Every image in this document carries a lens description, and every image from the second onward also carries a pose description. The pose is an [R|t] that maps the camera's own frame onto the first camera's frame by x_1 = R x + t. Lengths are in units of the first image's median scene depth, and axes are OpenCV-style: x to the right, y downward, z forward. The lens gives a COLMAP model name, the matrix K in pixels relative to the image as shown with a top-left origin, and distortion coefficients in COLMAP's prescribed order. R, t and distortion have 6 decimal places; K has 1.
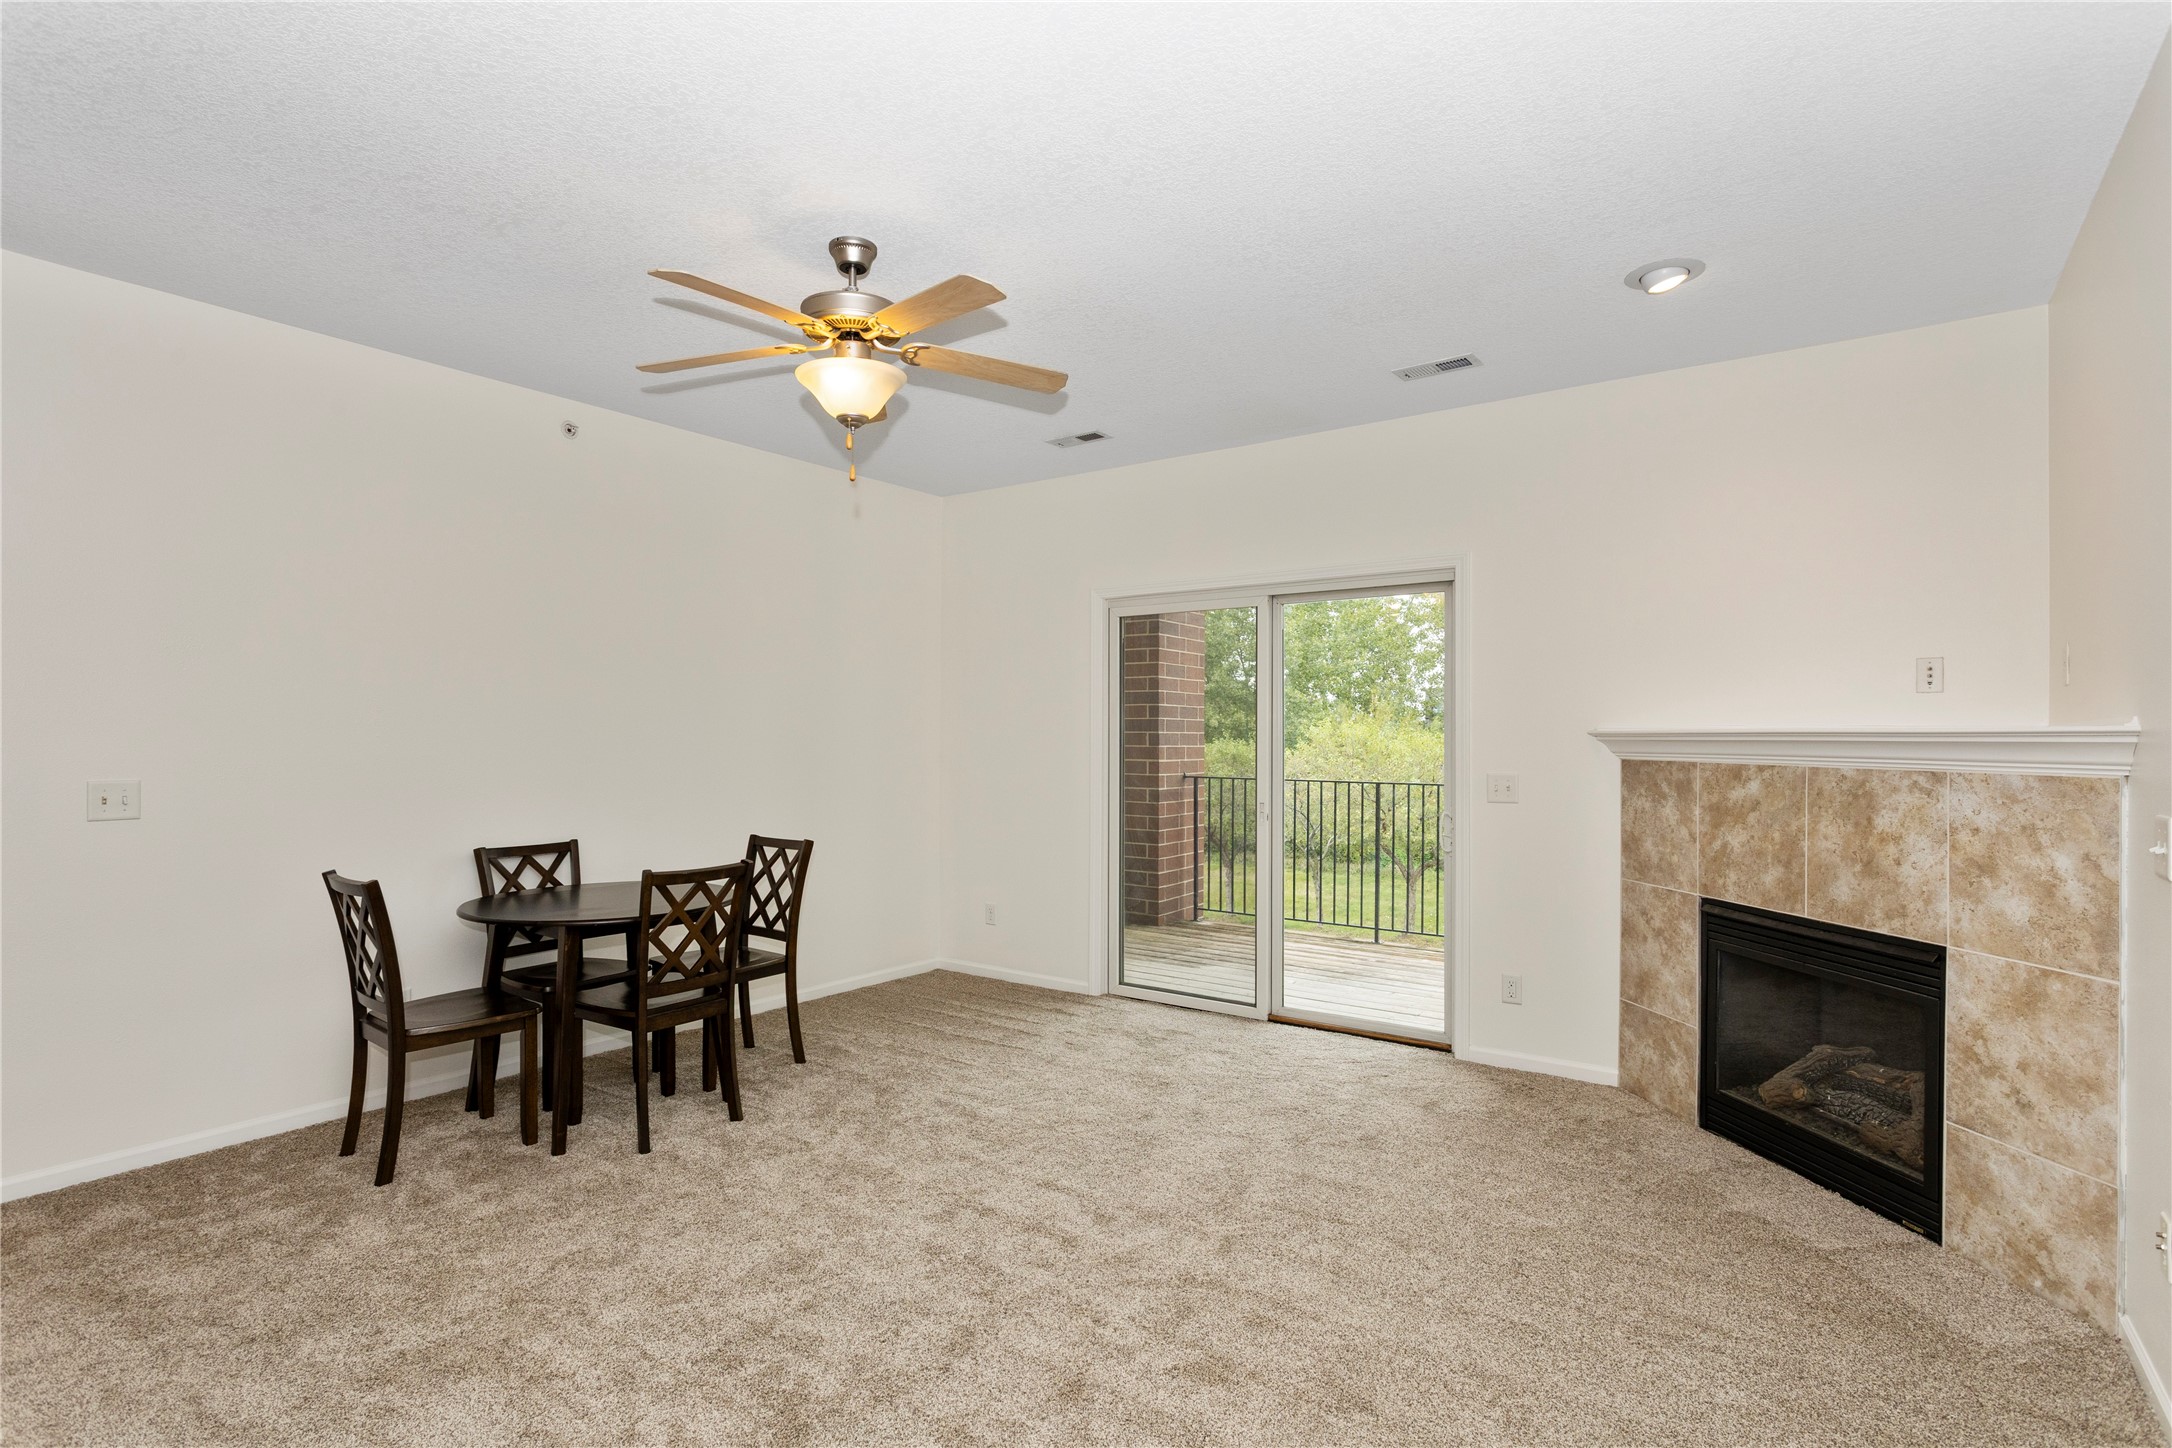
lens RADIAL K [[1059.0, 0, 1084.2], [0, 1059.0, 739.0], [0, 0, 1]] dist [-0.017055, 0.004468]
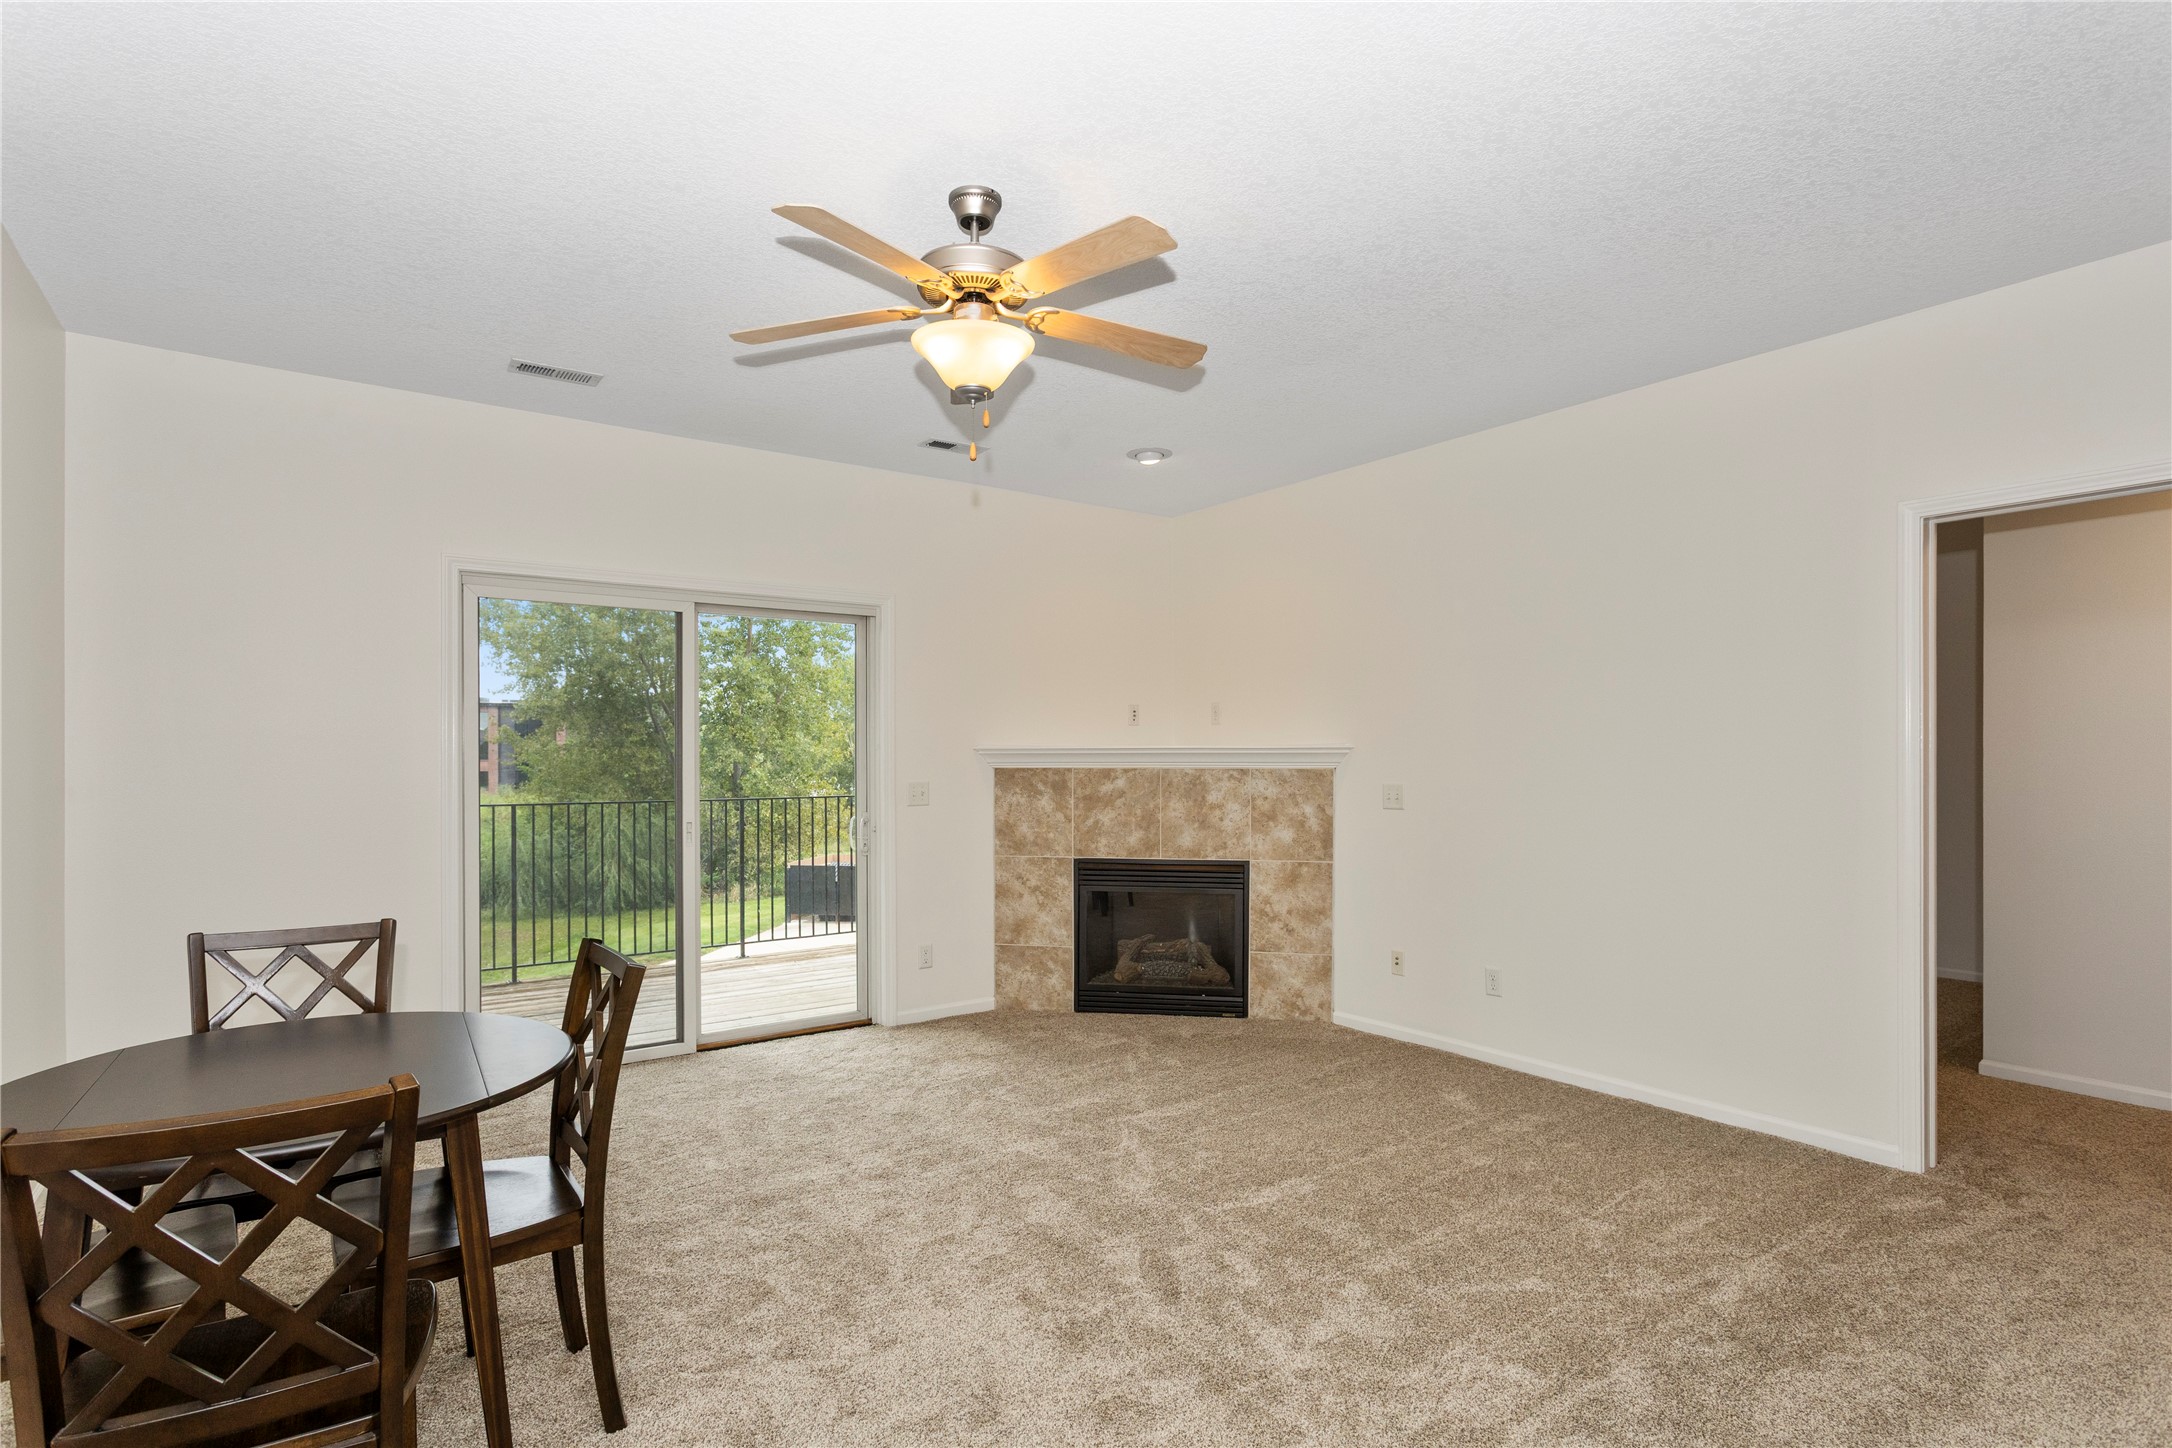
lens RADIAL K [[1059.0, 0, 1089.9], [0, 1059.0, 752.9], [0, 0, 1]] dist [-0.017055, 0.004468]
pose [[0.318350, -0.000109, 0.947973, -0.925111], [0.004844, 0.999987, -0.001511, 0.002920], [-0.947961, 0.005073, 0.318346, 0.555009]]
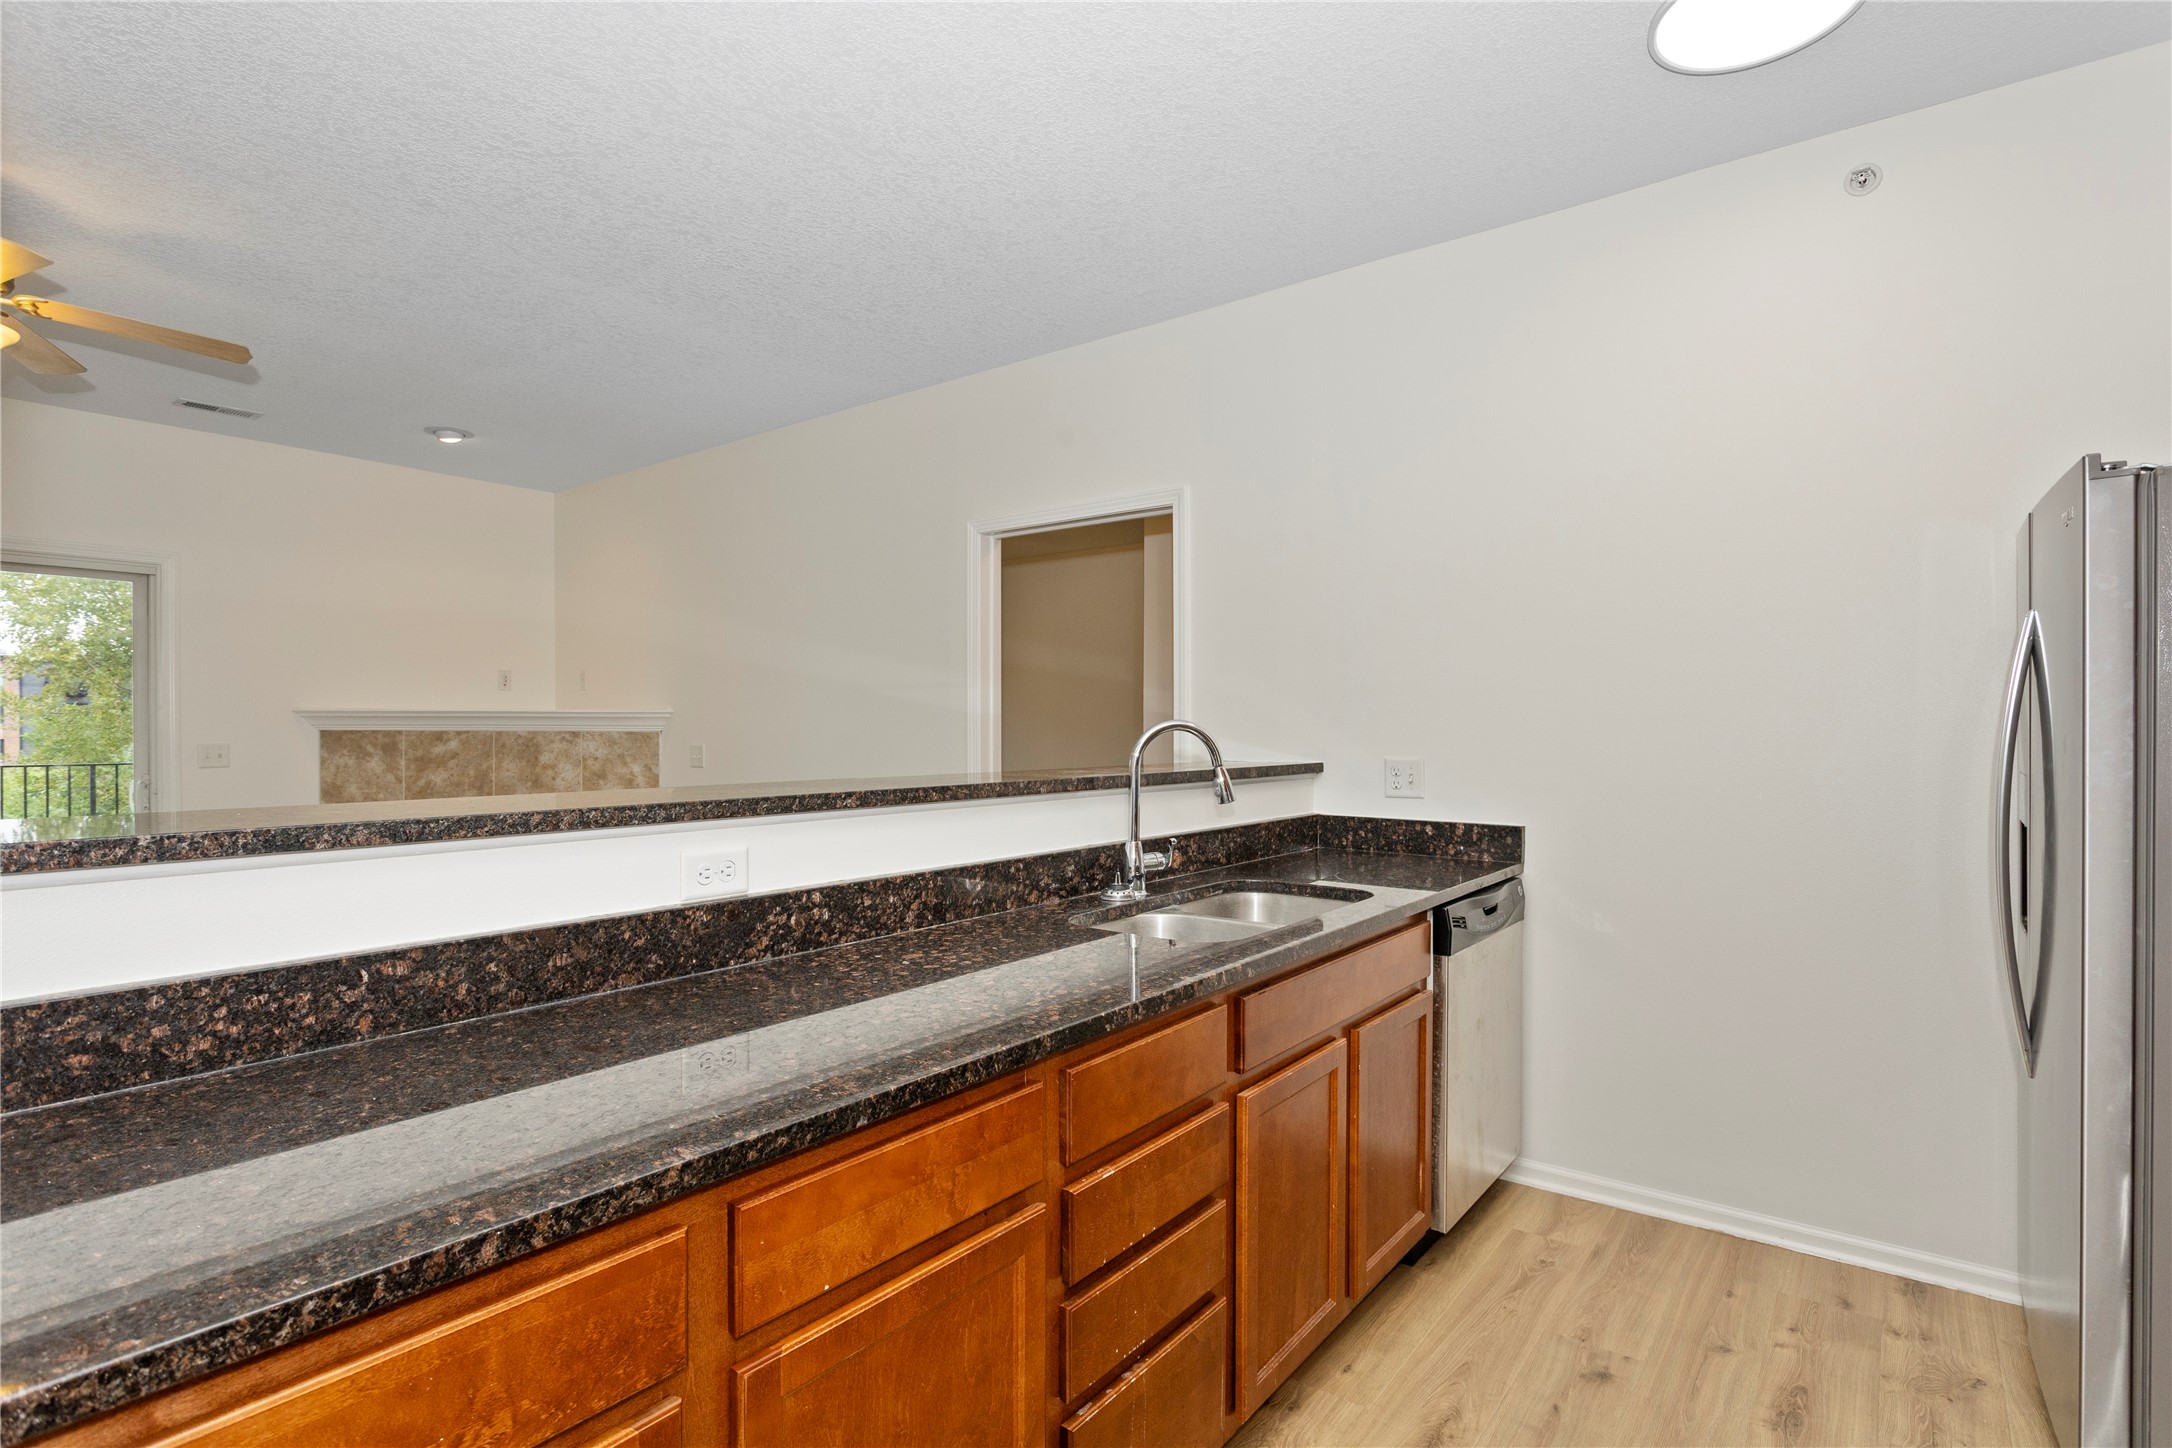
lens RADIAL K [[1059.0, 0, 1092.2], [0, 1059.0, 732.9], [0, 0, 1]] dist [-0.017055, 0.004468]
pose [[0.033610, -0.009771, 0.999387, -1.020347], [0.000569, 0.999952, 0.009757, 0.012221], [-0.999435, 0.000240, 0.033614, -0.062132]]
